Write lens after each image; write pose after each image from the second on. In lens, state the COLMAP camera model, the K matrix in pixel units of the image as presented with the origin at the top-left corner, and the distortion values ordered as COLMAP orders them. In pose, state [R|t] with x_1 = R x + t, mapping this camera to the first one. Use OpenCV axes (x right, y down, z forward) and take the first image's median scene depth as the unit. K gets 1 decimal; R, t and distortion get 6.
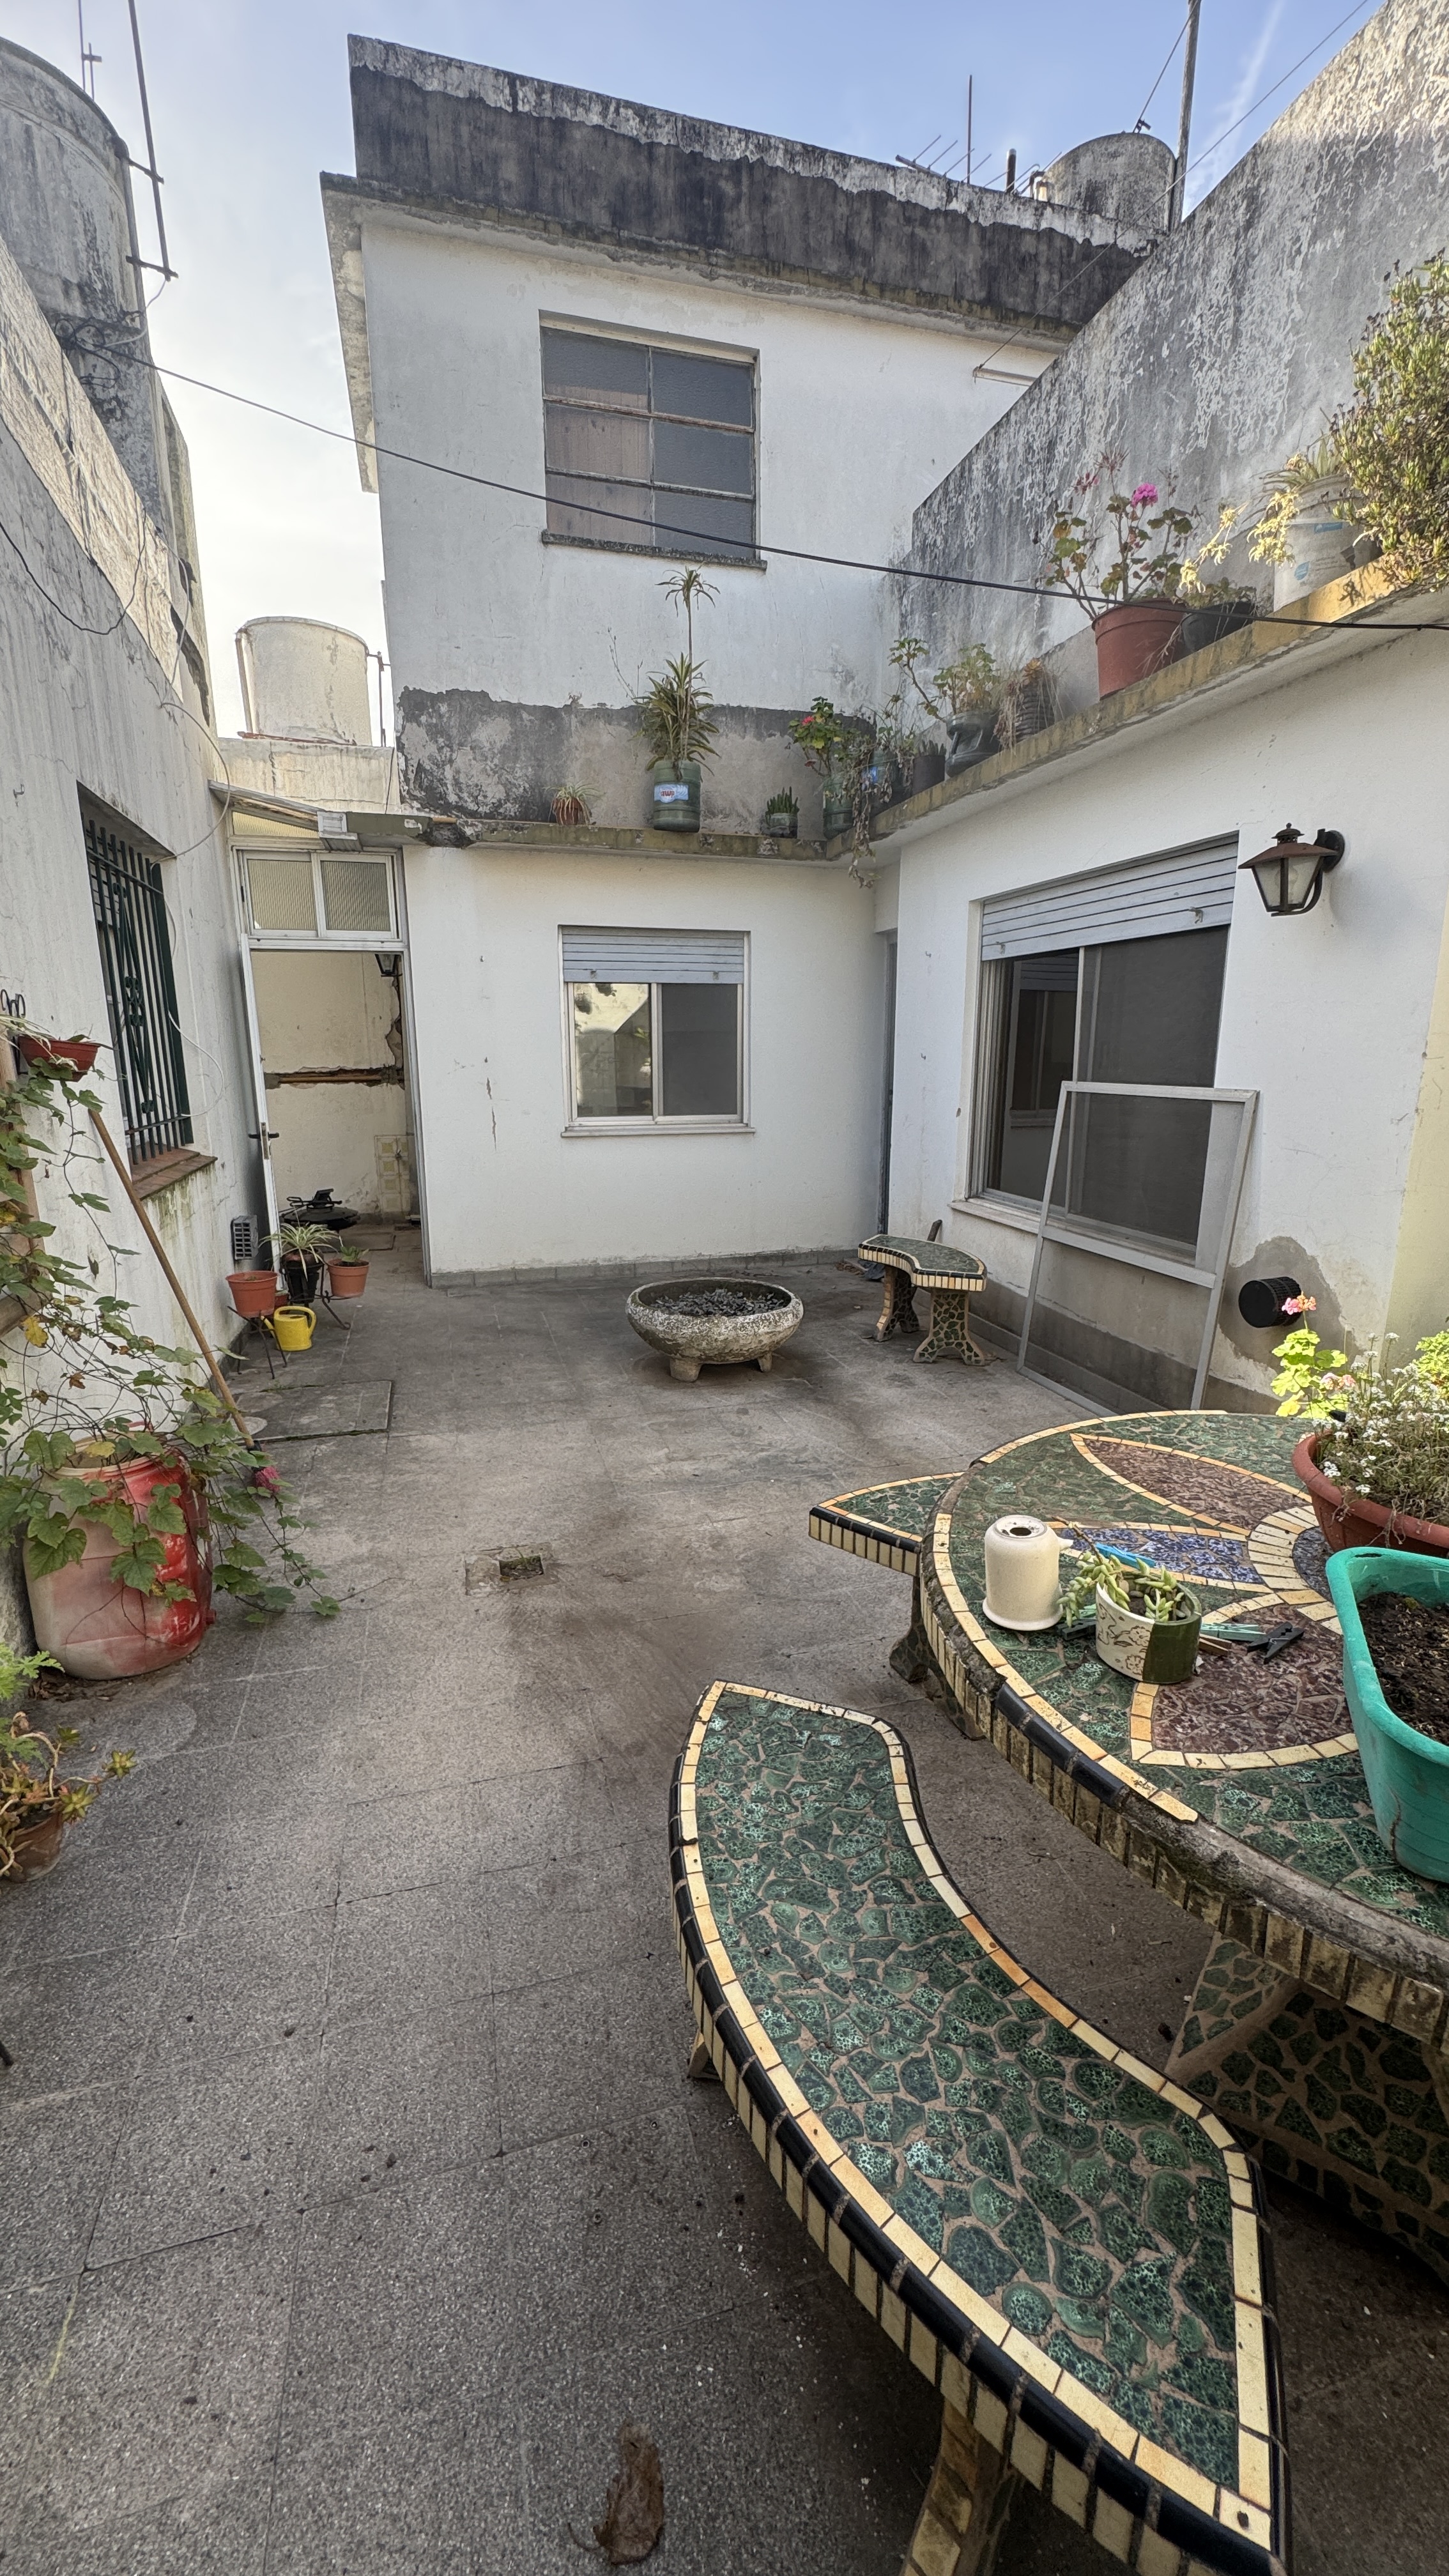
lens RADIAL K [[1028.9, 0, 731.3], [0, 1028.9, 1297.1], [0, 0, 1]] dist [-0.006896, 0.001451]
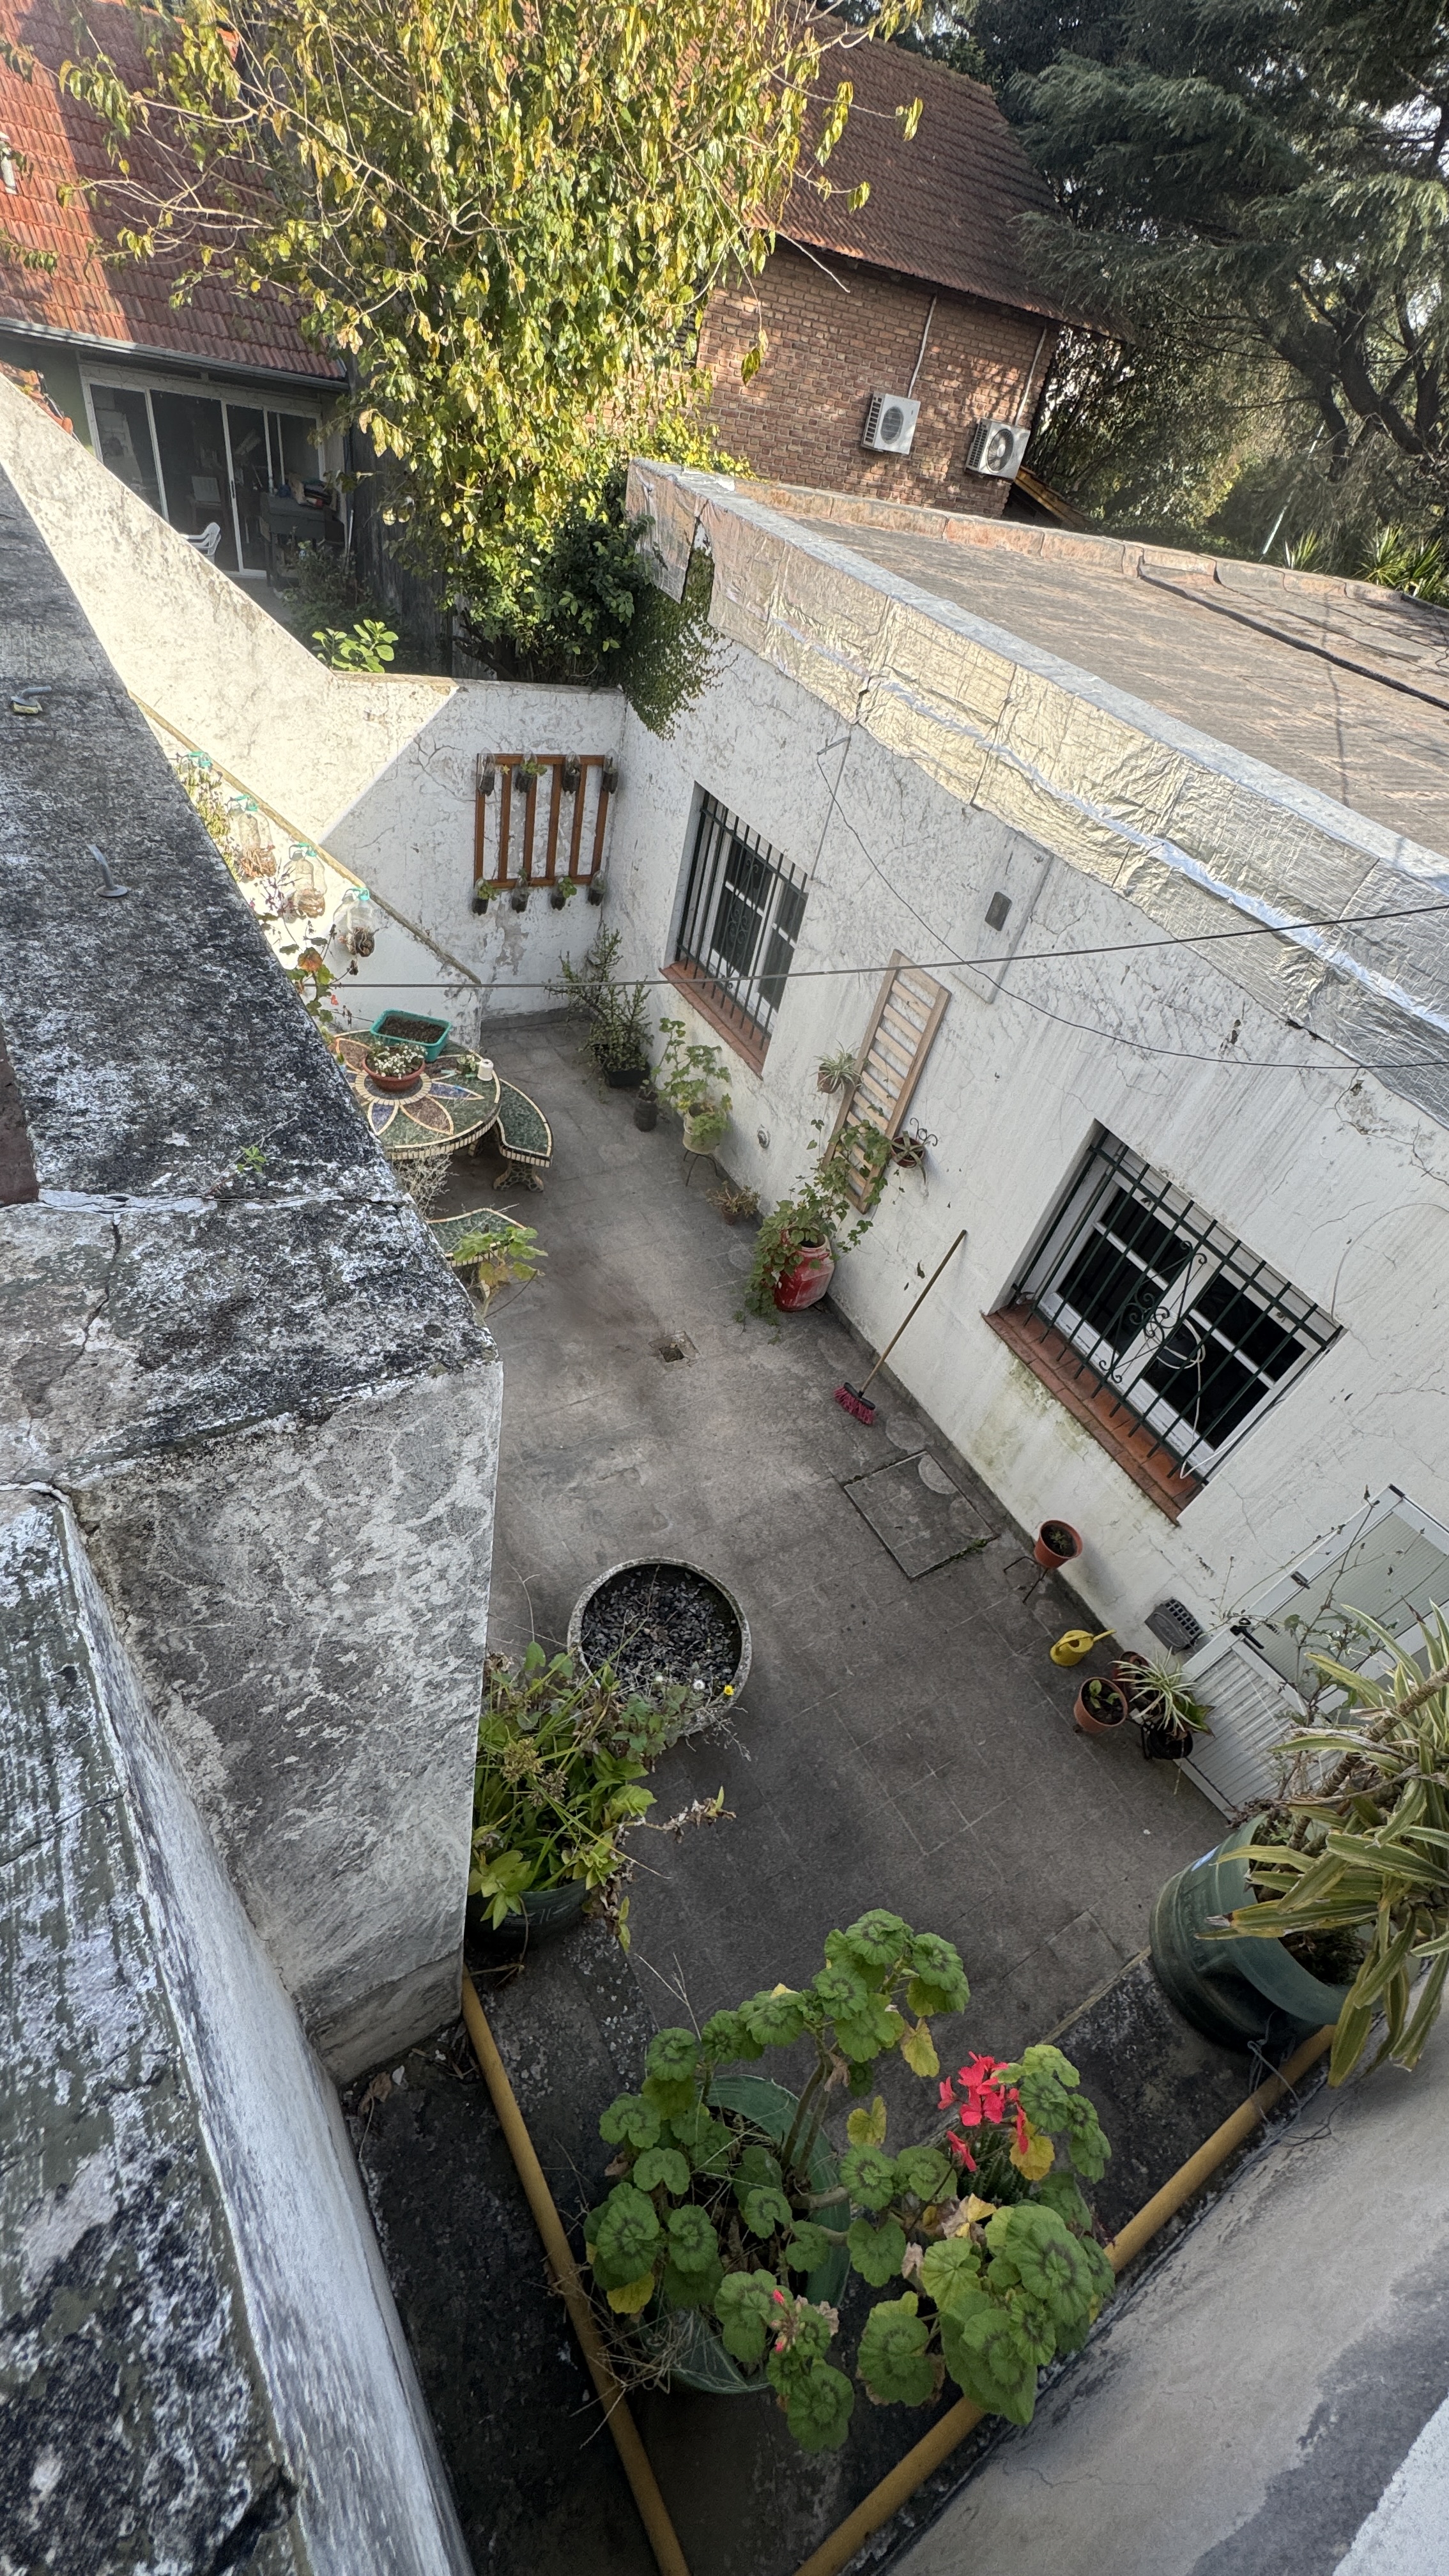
lens RADIAL K [[1028.9, 0, 722.9], [0, 1028.9, 1290.8], [0, 0, 1]] dist [-0.006896, 0.001451]
pose [[-0.947229, 0.053146, -0.316120, 0.281145], [-0.246467, 0.509806, 0.824228, -1.241482], [0.204965, 0.858646, -0.469804, 1.517328]]
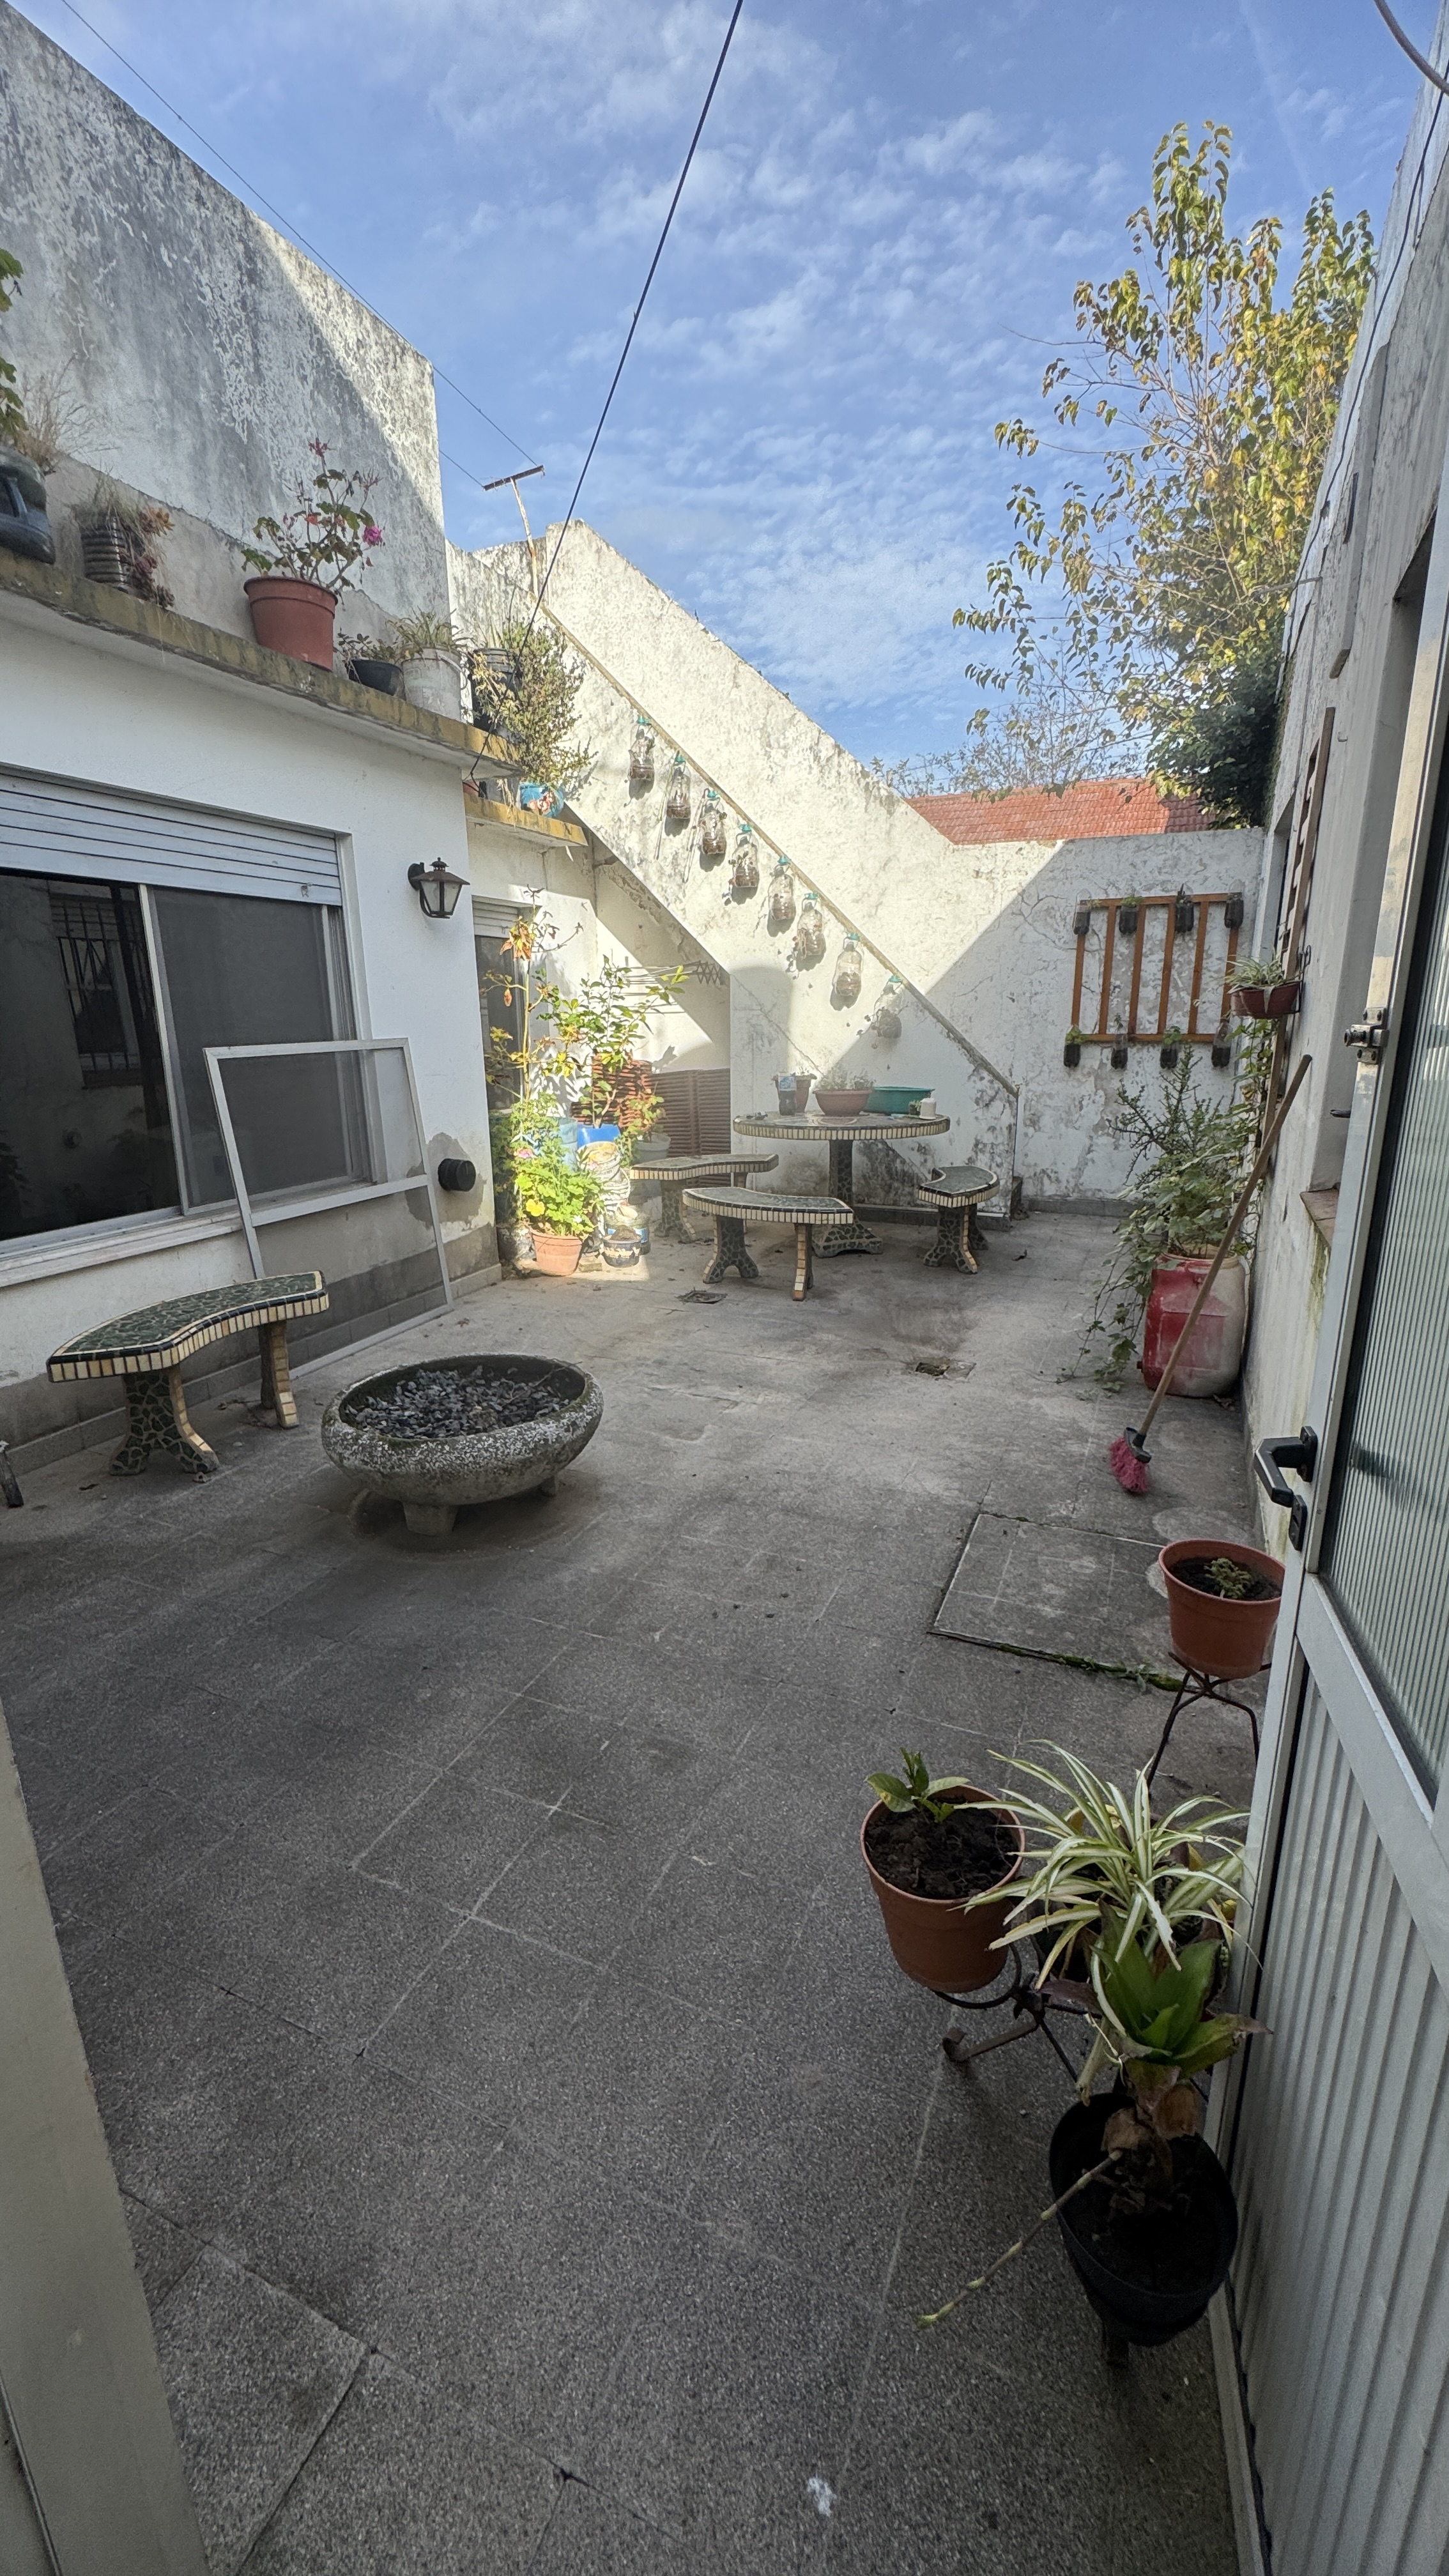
lens RADIAL K [[1028.9, 0, 729.0], [0, 1028.9, 1293.3], [0, 0, 1]] dist [-0.006896, 0.001451]
pose [[-0.775786, -0.160300, 0.610295, -0.674855], [0.157754, 0.887206, 0.433565, -0.395386], [-0.610958, 0.432630, -0.662994, 1.660695]]
